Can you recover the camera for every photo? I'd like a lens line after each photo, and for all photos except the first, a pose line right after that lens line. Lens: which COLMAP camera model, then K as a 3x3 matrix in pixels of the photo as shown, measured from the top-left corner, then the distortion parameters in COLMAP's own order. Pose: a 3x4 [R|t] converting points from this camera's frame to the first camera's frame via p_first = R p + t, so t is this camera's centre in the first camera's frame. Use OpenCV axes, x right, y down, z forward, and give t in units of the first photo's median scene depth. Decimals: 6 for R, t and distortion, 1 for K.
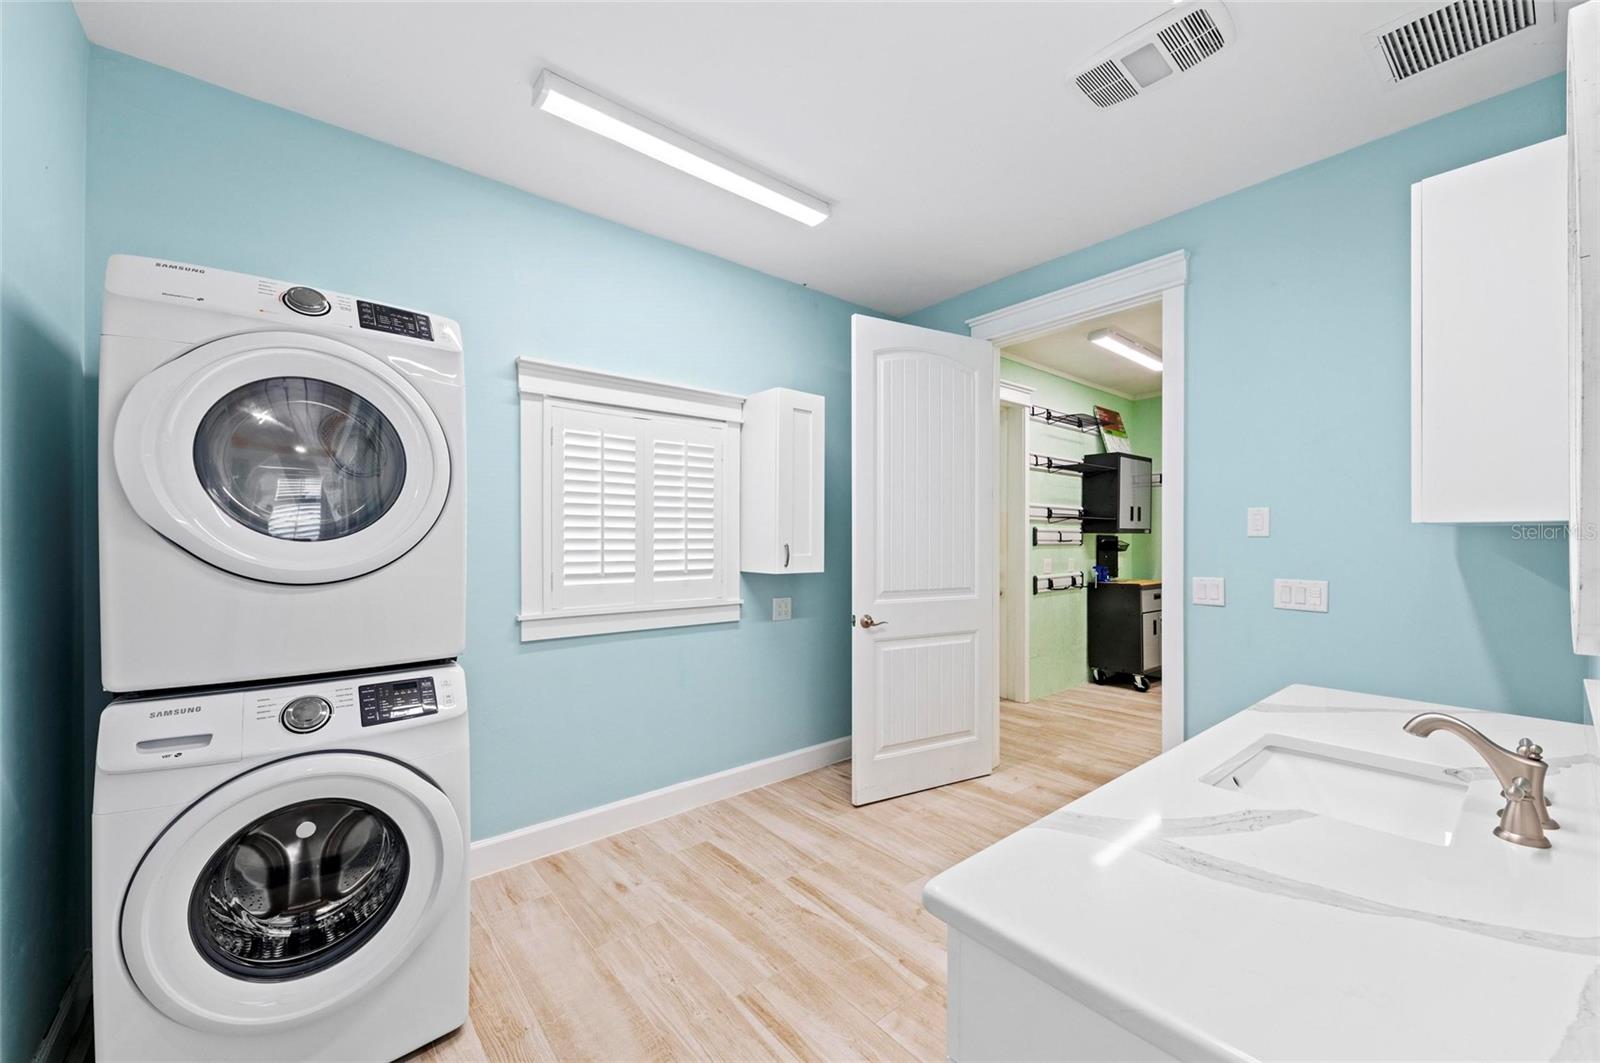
lens RADIAL K [[627.3, 0, 801.1], [0, 627.3, 543.0], [0, 0, 1]] dist [0.000539, -0.000046]
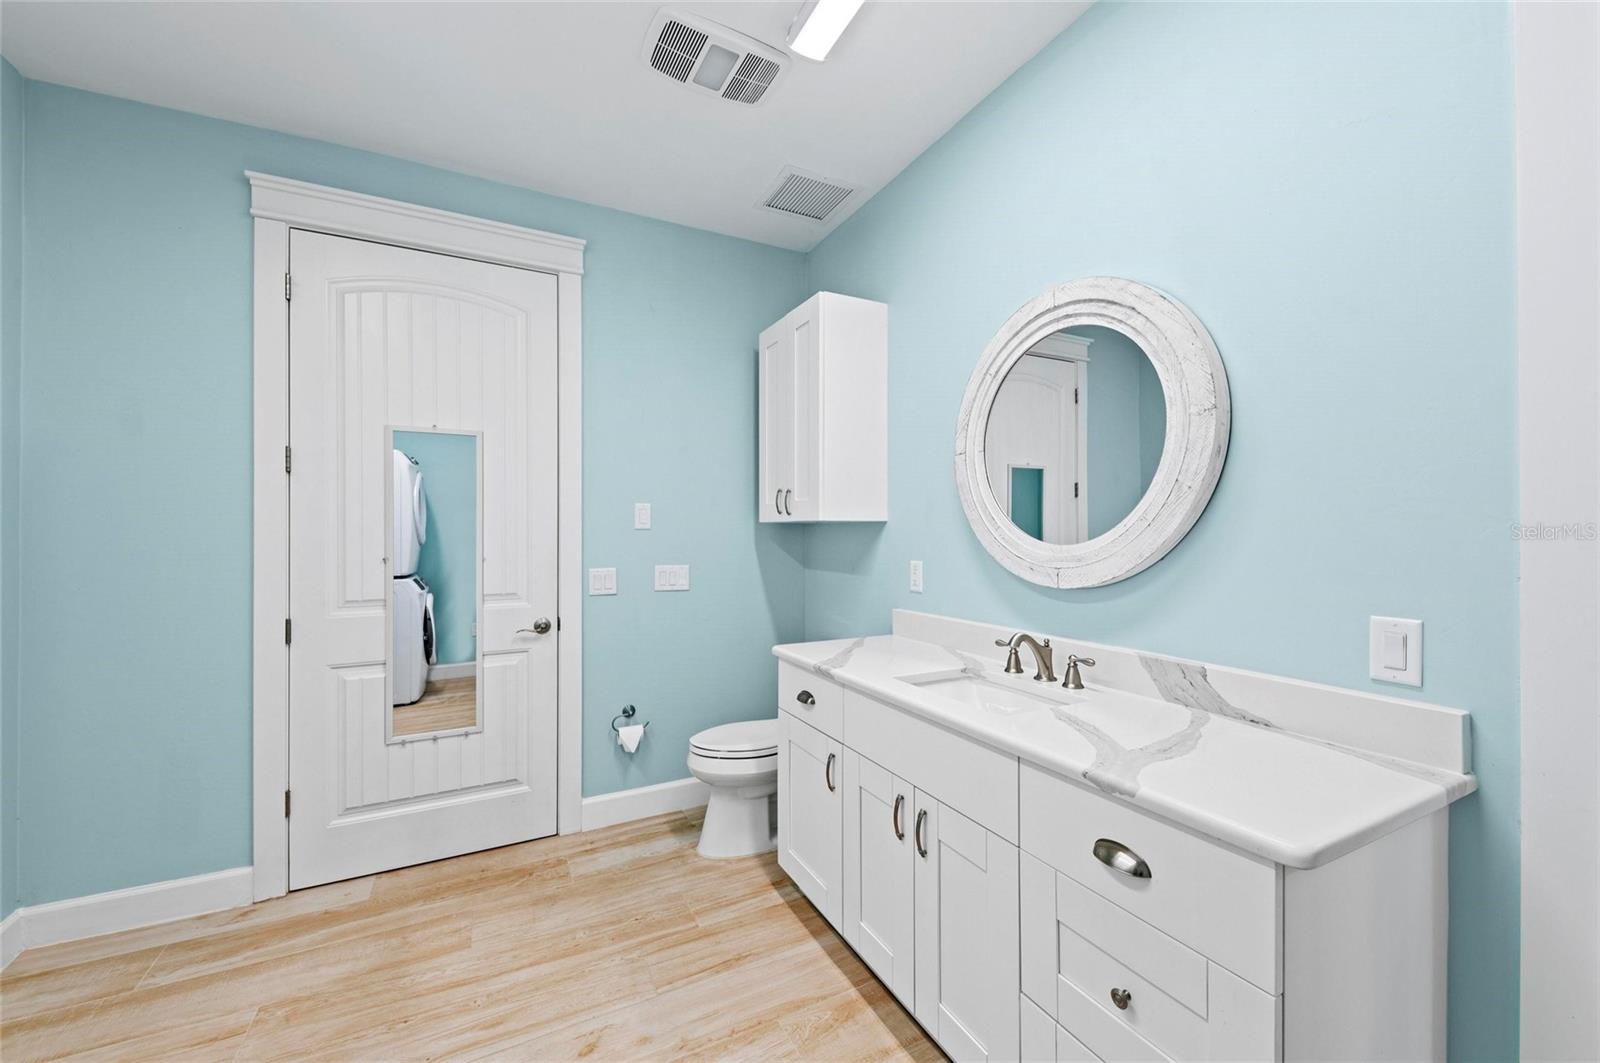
lens RADIAL K [[626.3, 0, 800.0], [0, 626.3, 531.5], [0, 0, 1]] dist [0.012580, -0.007483]
pose [[0.199738, -0.000952, 0.979849, -0.332407], [0.005901, 0.999983, -0.000231, -0.004242], [-0.979832, 0.005828, 0.199740, 0.519428]]
